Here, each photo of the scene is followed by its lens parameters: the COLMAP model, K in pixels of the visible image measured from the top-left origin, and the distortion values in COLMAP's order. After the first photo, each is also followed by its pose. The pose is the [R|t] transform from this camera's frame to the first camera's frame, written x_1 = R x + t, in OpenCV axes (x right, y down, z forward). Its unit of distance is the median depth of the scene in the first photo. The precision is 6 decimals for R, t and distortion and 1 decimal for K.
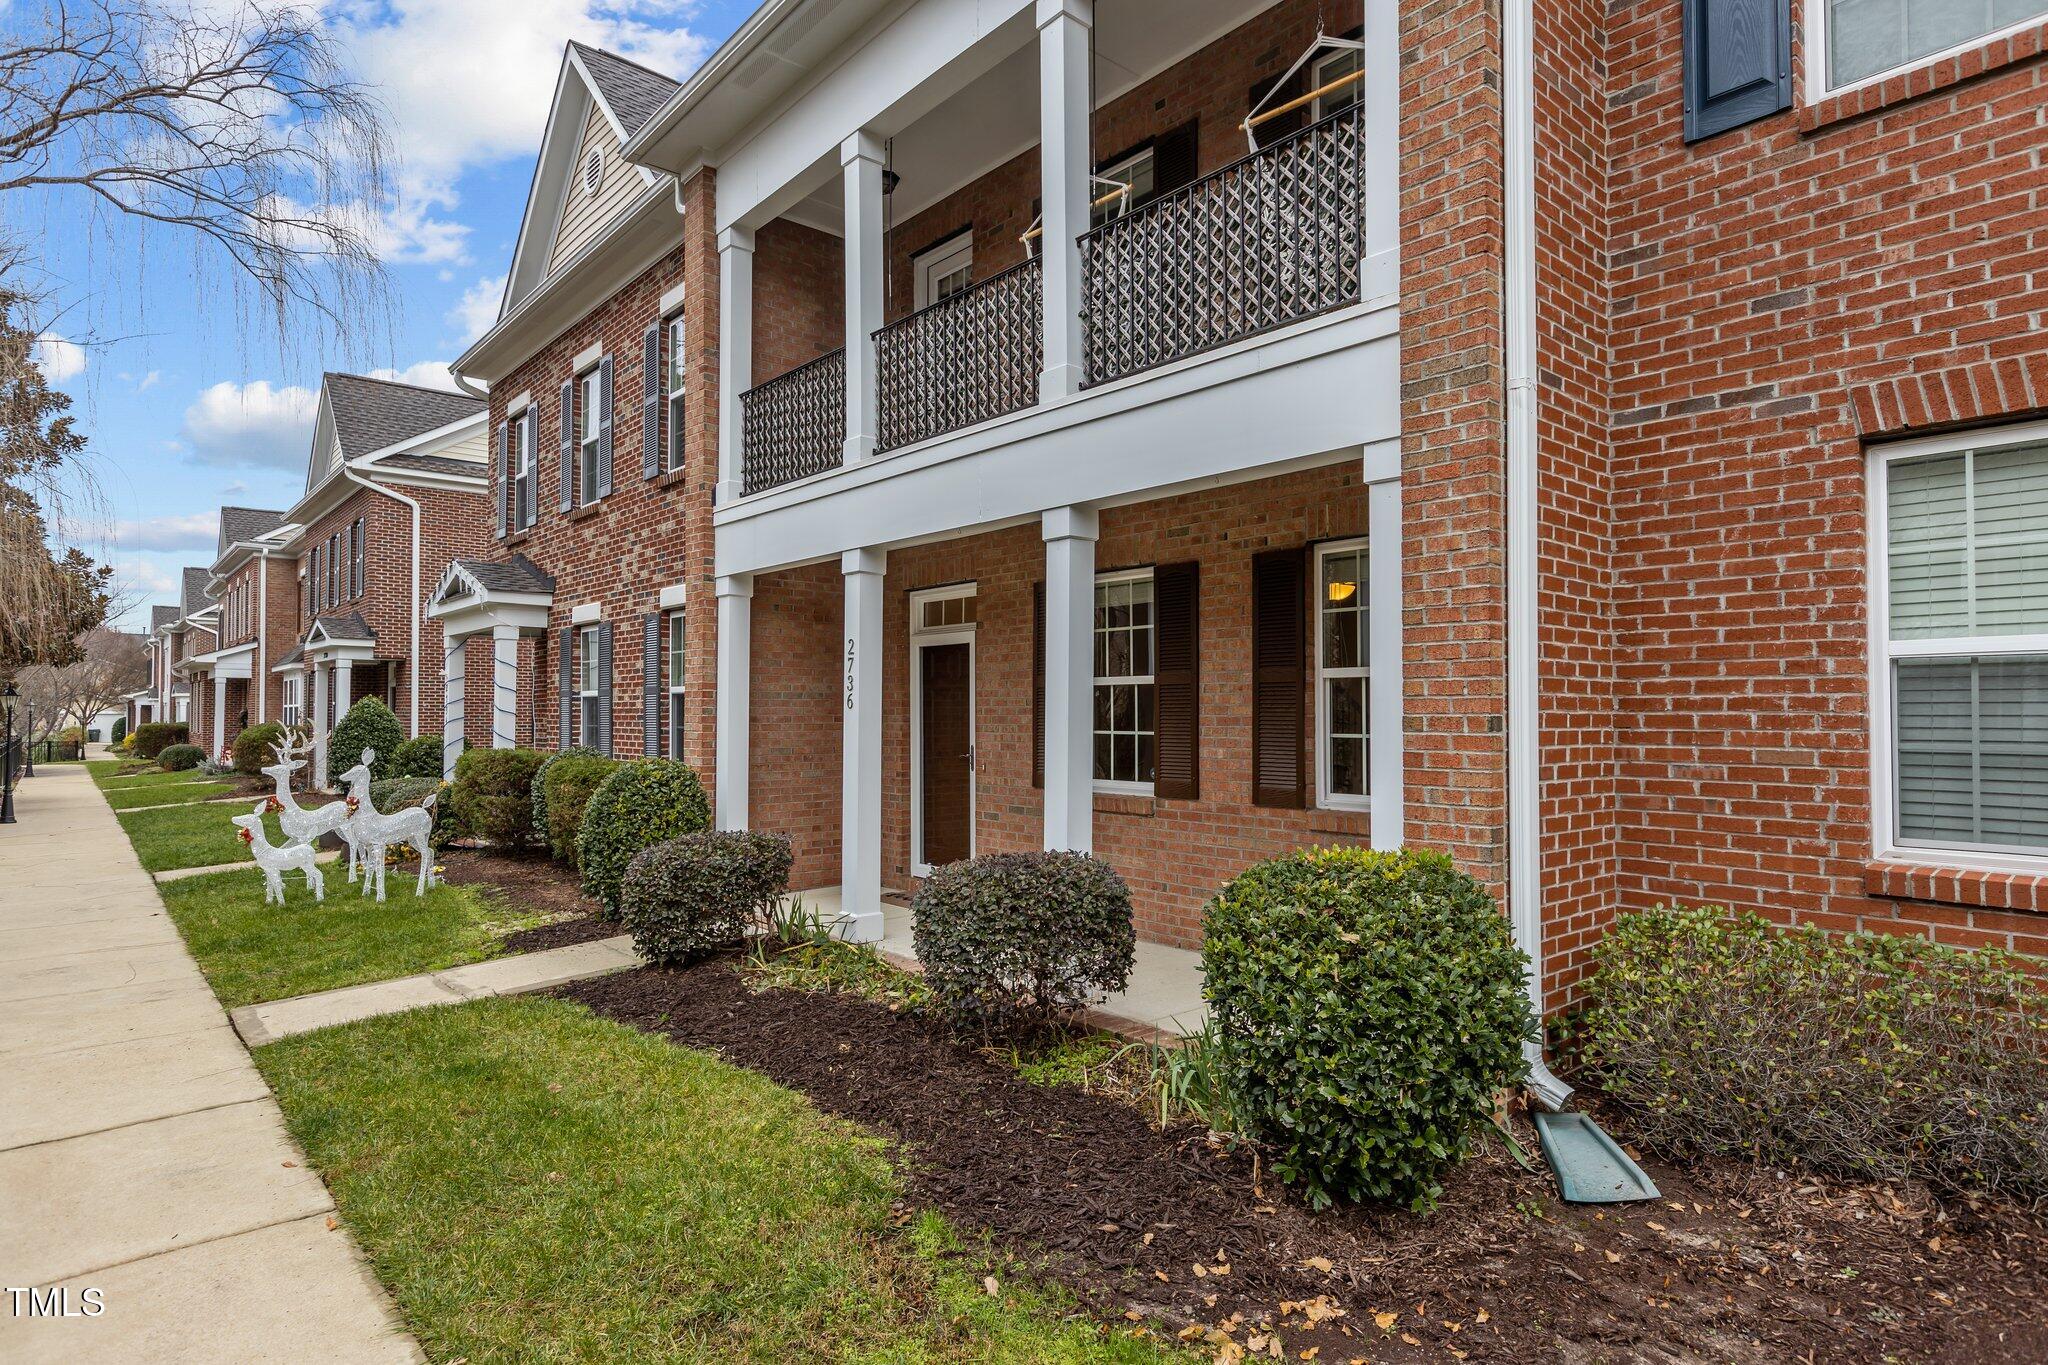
lens RADIAL K [[1104.6, 0, 1024.0], [0, 1104.6, 682.5], [0, 0, 1]] dist [0.001493, 0.000358]
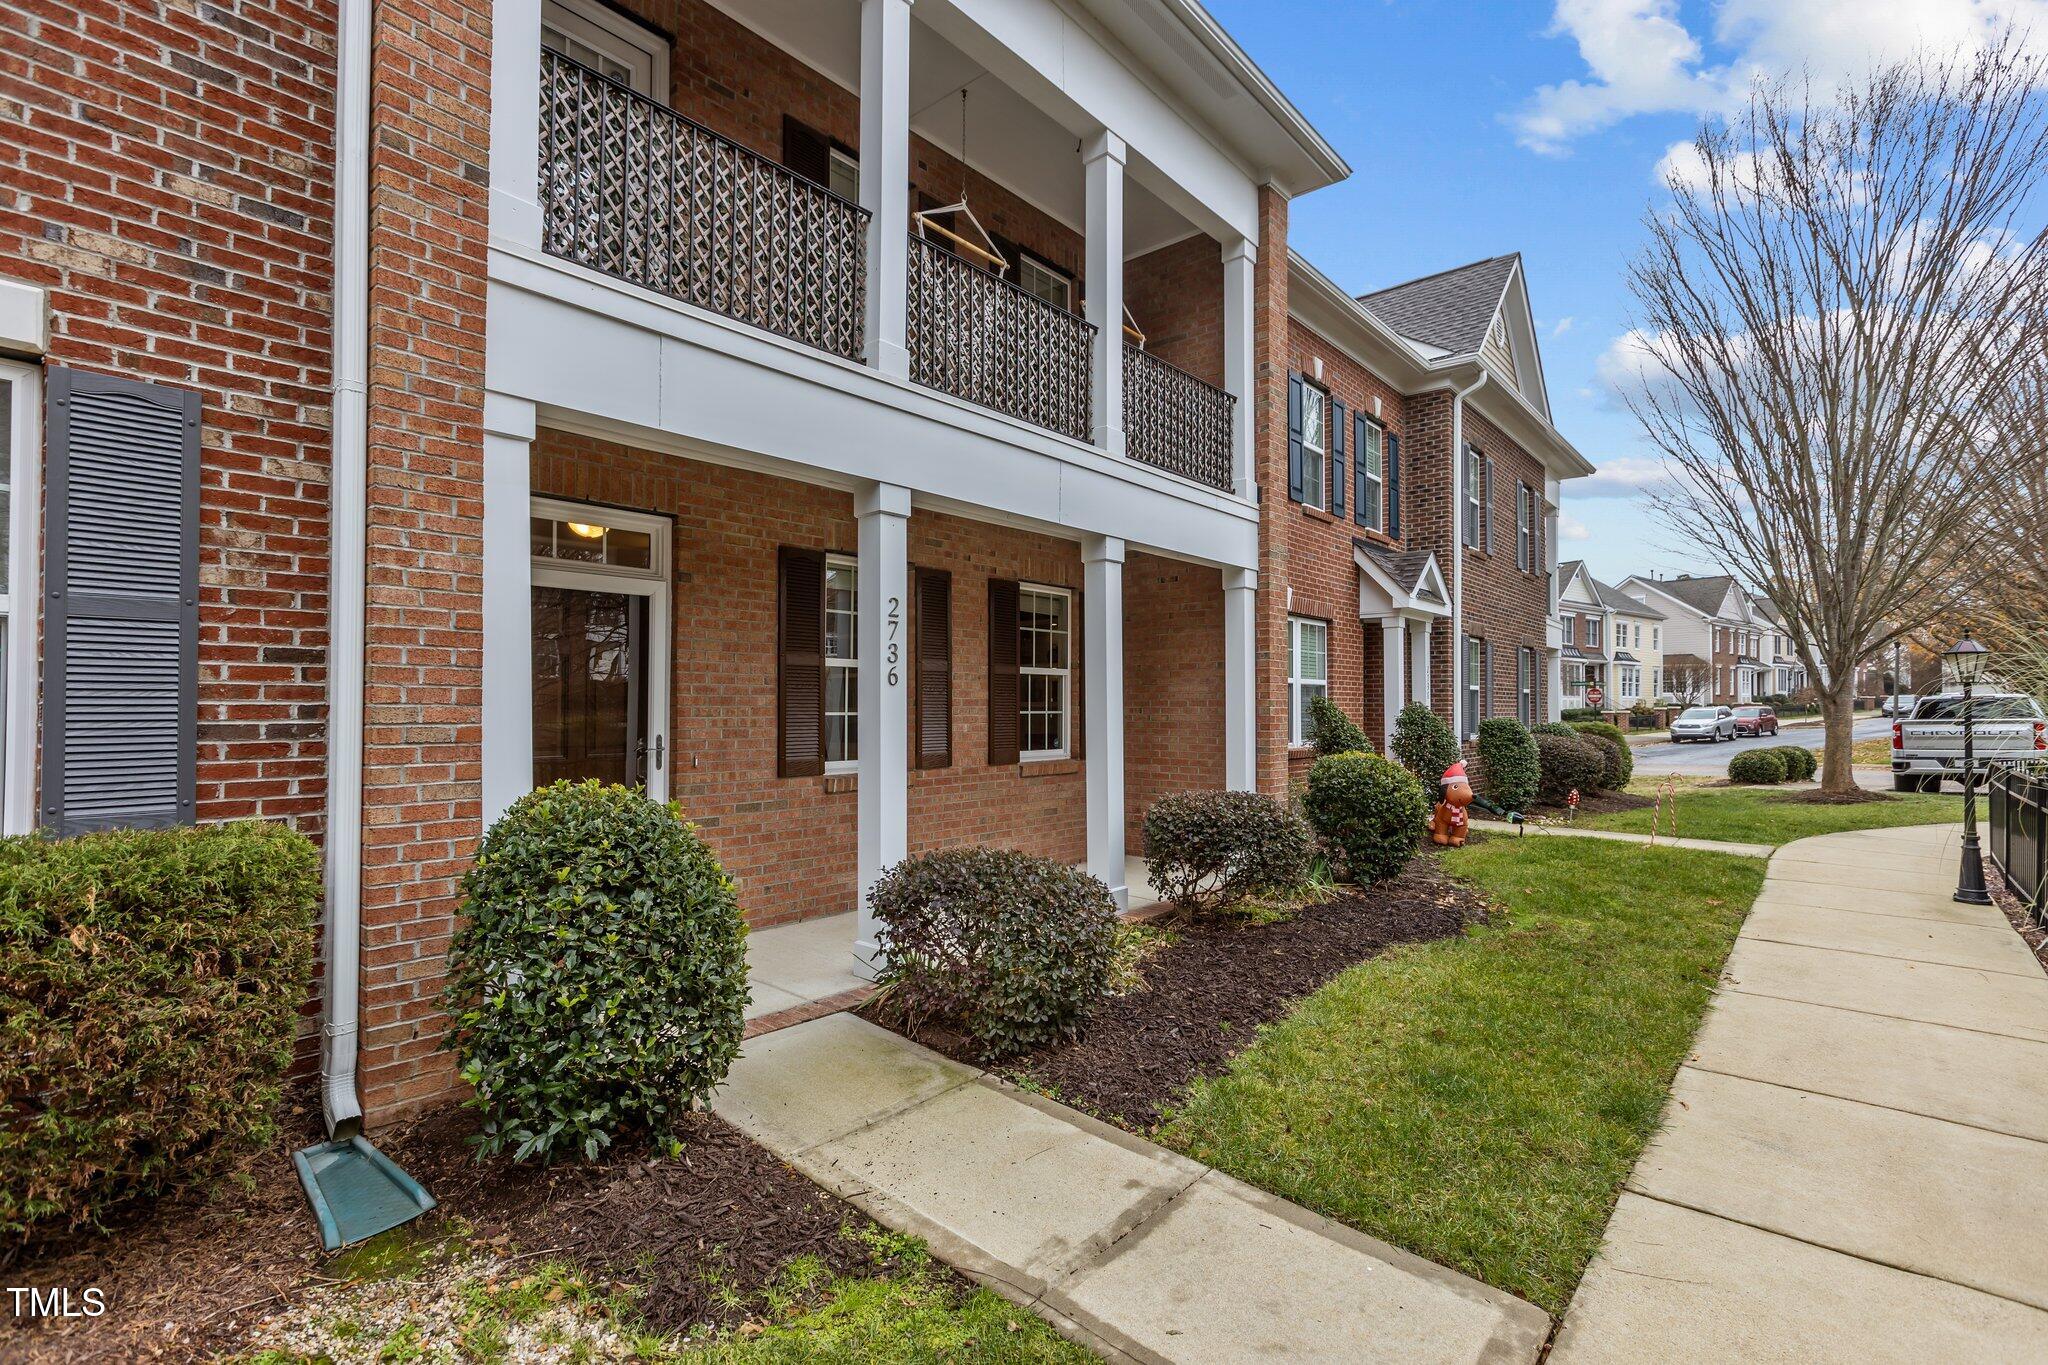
lens RADIAL K [[960.2, 0, 1024.0], [0, 960.2, 682.5], [0, 0, 1]] dist [0.000234, -0.000070]
pose [[-0.144896, 0.019854, 0.989248, -0.922939], [-0.036481, 0.999012, -0.025394, 0.037258], [-0.988774, -0.039768, -0.144028, 1.091788]]
